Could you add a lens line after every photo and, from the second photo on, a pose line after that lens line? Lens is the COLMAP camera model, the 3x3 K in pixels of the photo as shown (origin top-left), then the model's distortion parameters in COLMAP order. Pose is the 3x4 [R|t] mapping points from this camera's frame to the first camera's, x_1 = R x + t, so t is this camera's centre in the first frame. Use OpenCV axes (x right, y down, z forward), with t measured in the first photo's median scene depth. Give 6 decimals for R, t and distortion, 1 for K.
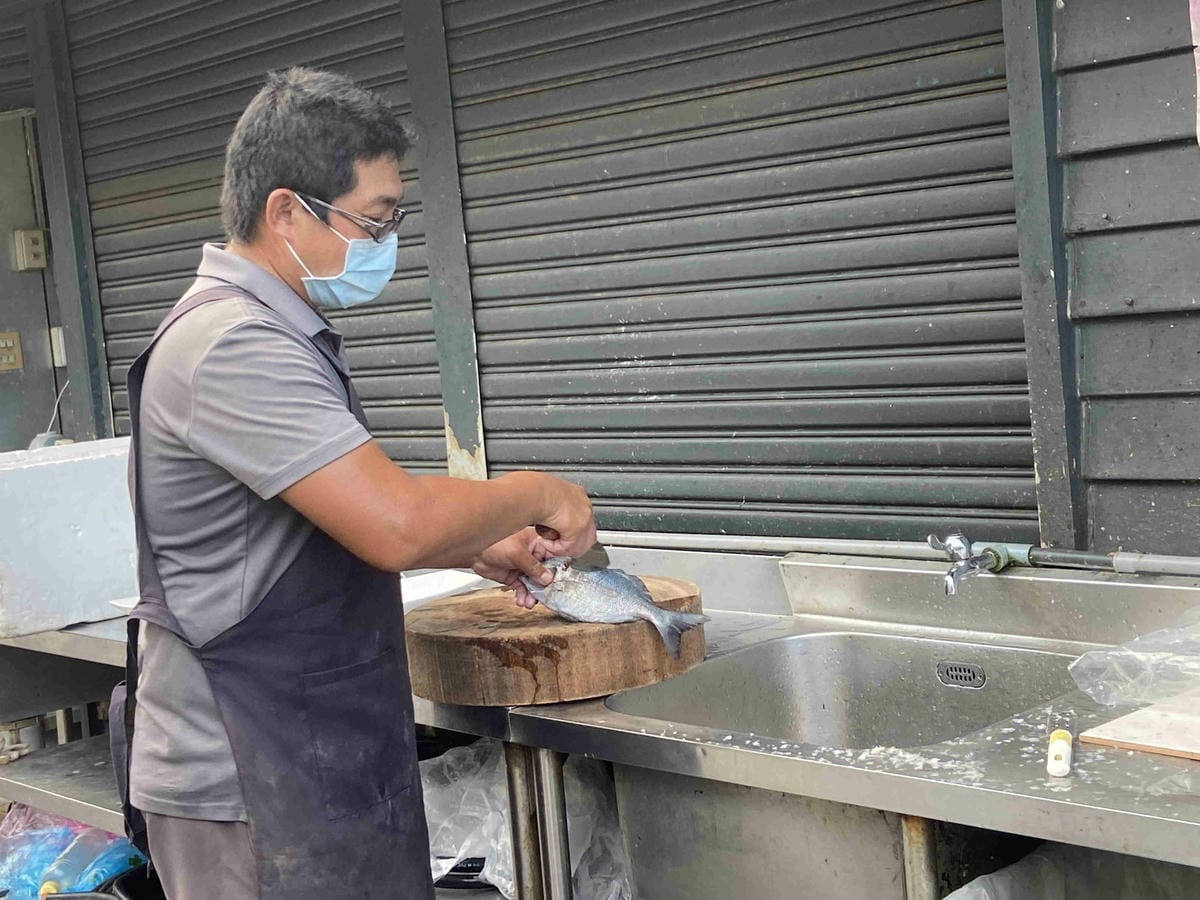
lens RADIAL K [[1829.2, 0, 600.5], [0, 1829.2, 450.2], [0, 0, 1]] dist [0.083693, 0.000000]
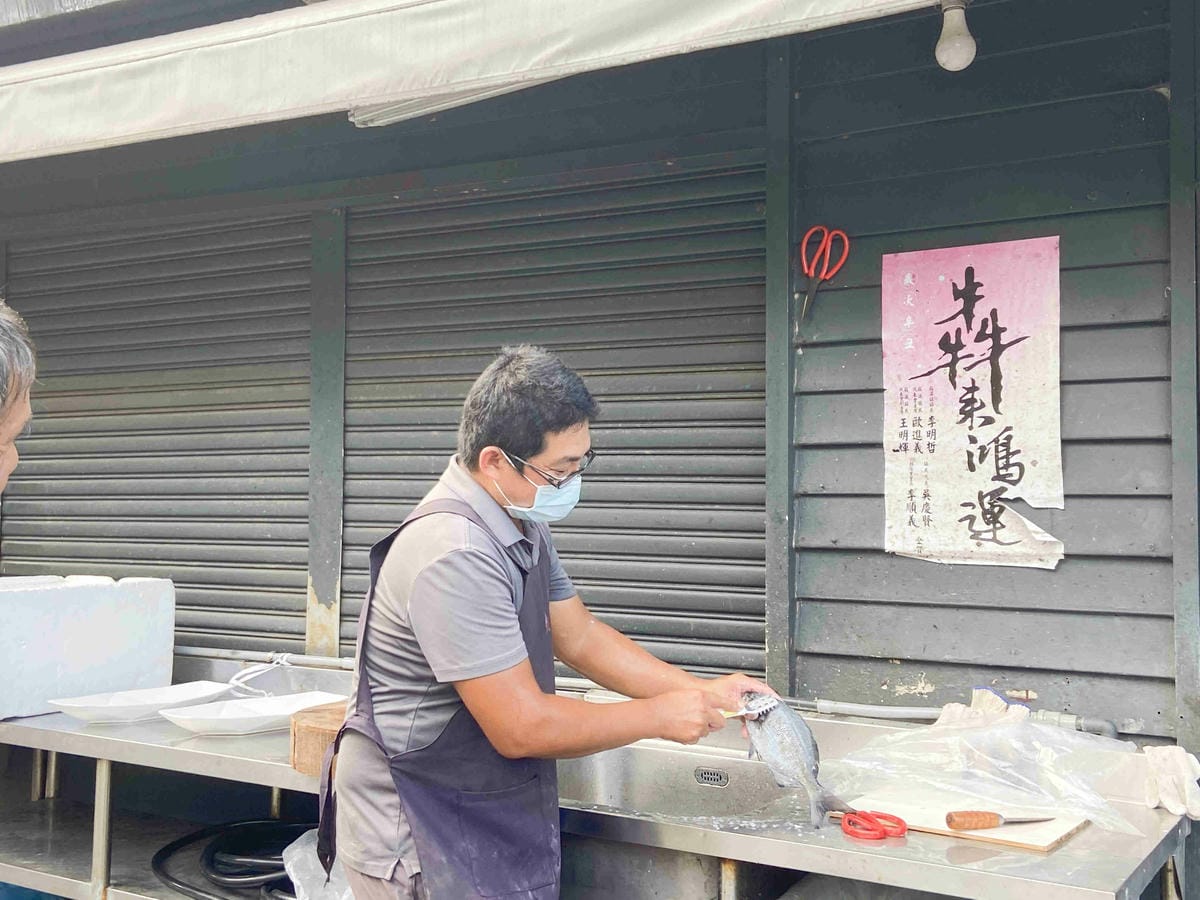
lens RADIAL K [[1425.2, 0, 600.0], [0, 1425.2, 451.0], [0, 0, 1]] dist [0.030709, 0.000000]
pose [[0.967402, 0.099584, 0.232845, -0.191680], [-0.069989, 0.988764, -0.132092, 0.018560], [-0.243382, 0.111489, 0.963502, -0.136008]]
